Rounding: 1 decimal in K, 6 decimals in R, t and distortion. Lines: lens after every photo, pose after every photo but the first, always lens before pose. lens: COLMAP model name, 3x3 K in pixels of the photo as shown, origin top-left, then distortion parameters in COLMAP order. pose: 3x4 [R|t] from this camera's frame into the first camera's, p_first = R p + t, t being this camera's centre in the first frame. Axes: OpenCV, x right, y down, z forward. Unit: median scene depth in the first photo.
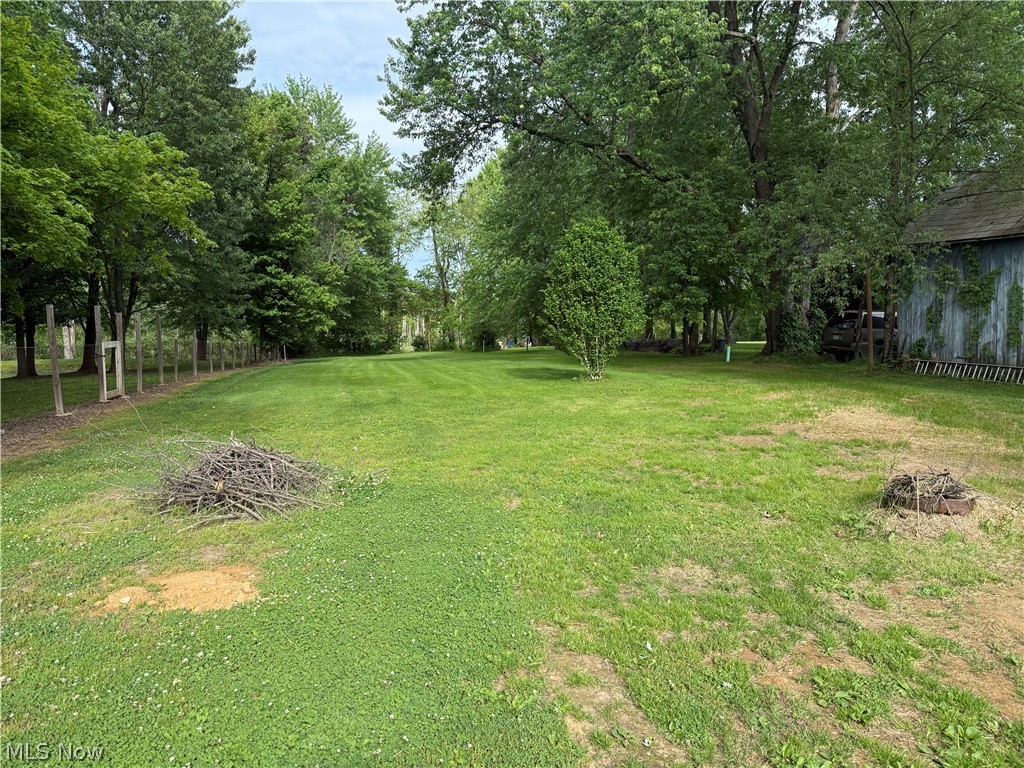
lens RADIAL K [[717.9, 0, 520.2], [0, 717.9, 390.8], [0, 0, 1]] dist [0.024350, -0.039821]
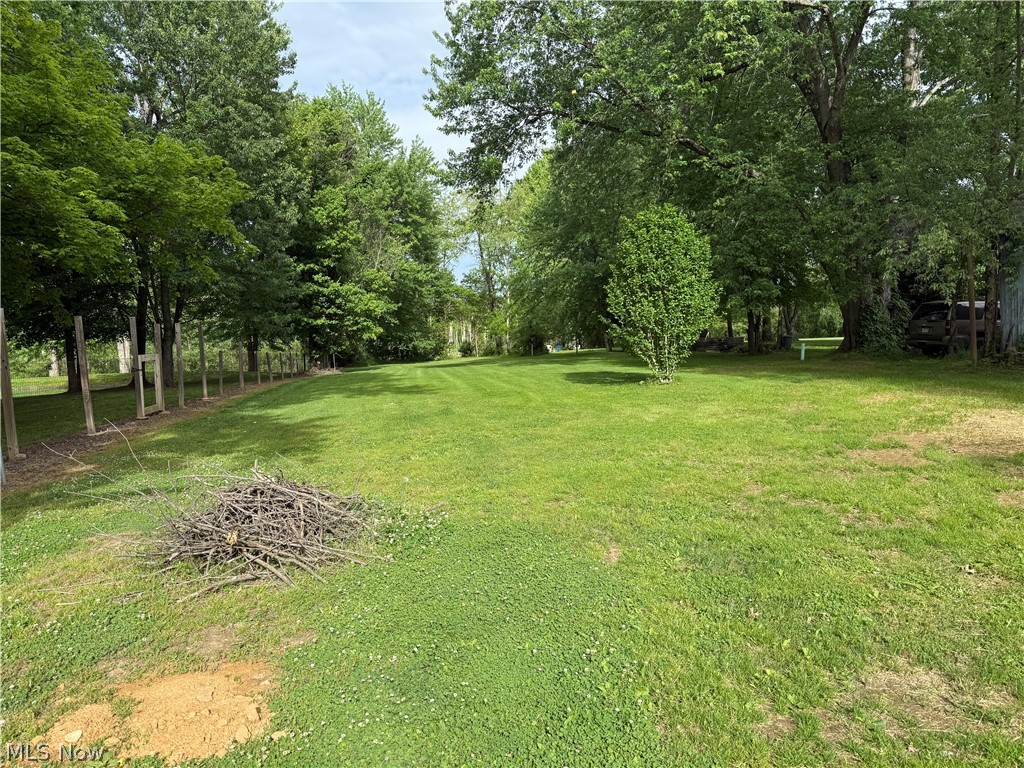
lens RADIAL K [[717.9, 0, 511.3], [0, 717.9, 392.8], [0, 0, 1]] dist [0.024350, -0.039821]
pose [[0.996793, -0.020367, -0.077390, -0.012677], [0.020166, 0.999791, -0.003375, -0.002892], [0.077443, 0.001803, 0.996995, 0.054980]]
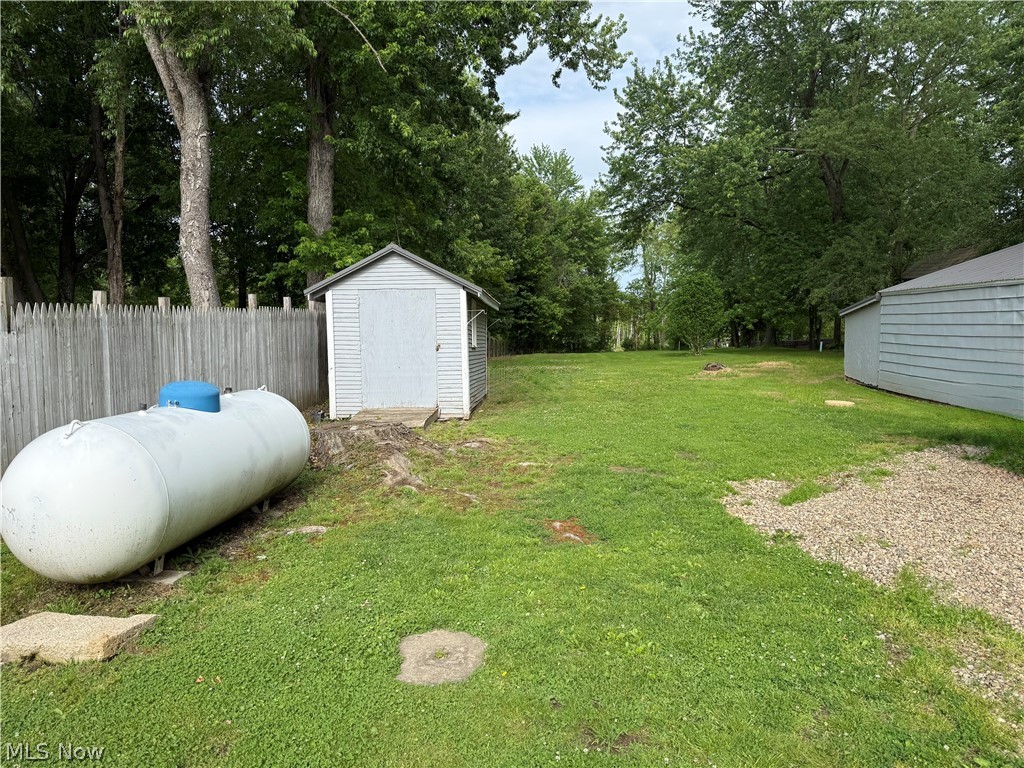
lens RADIAL K [[717.9, 0, 506.1], [0, 717.9, 392.7], [0, 0, 1]] dist [0.024350, -0.039821]
pose [[0.948997, 0.038966, -0.312867, 0.167453], [-0.039300, 0.999214, 0.005241, 0.058070], [0.312825, 0.007322, 0.949783, -0.726397]]
